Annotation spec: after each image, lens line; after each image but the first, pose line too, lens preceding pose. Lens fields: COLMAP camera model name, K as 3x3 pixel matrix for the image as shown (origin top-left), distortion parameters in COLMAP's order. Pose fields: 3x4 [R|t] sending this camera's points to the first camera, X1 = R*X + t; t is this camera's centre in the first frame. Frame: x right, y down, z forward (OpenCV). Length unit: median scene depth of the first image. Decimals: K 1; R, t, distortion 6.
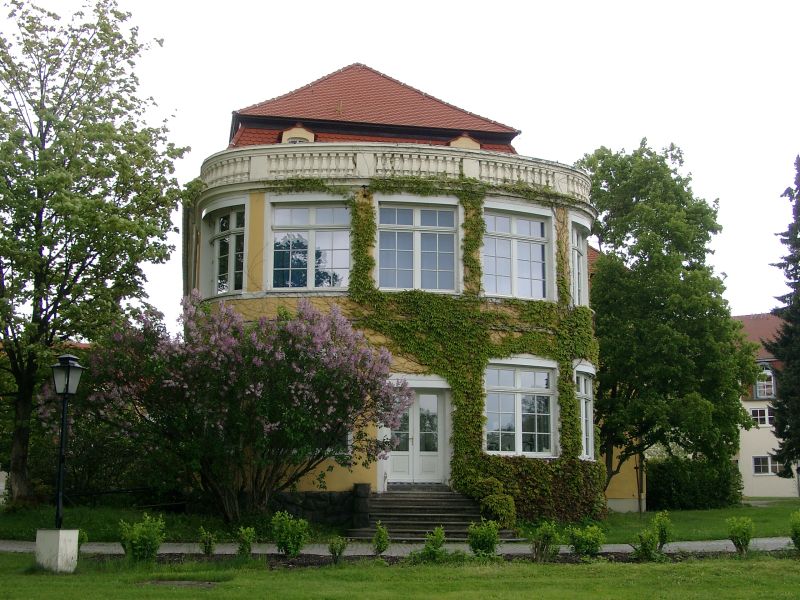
lens RADIAL K [[1090.5, 0, 400.0], [0, 1090.5, 299.5], [0, 0, 1]] dist [-0.034186, 0.000000]
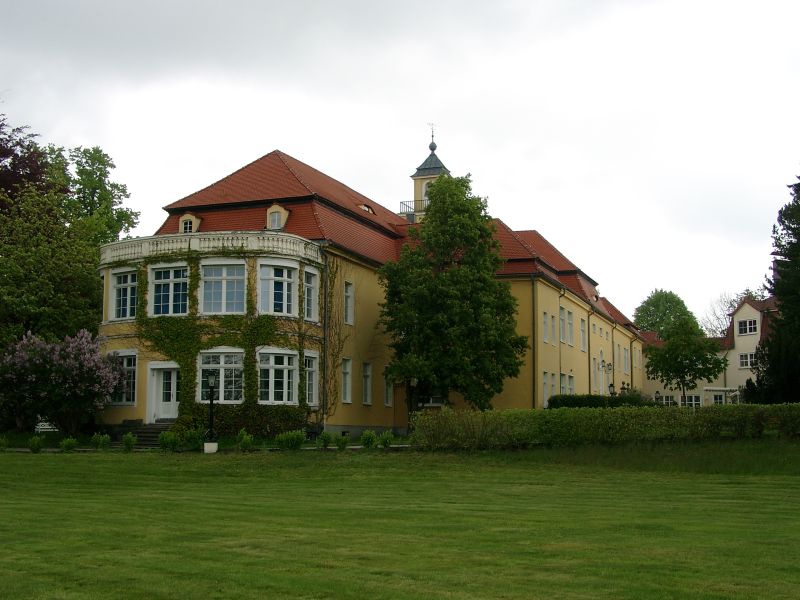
lens RADIAL K [[1090.5, 0, 399.7], [0, 1090.5, 301.1], [0, 0, 1]] dist [-0.034186, 0.000000]
pose [[0.838235, -0.071314, -0.540626, 1.322600], [0.105271, 0.993925, 0.032114, -0.049340], [0.535052, -0.083831, 0.840650, -0.334638]]
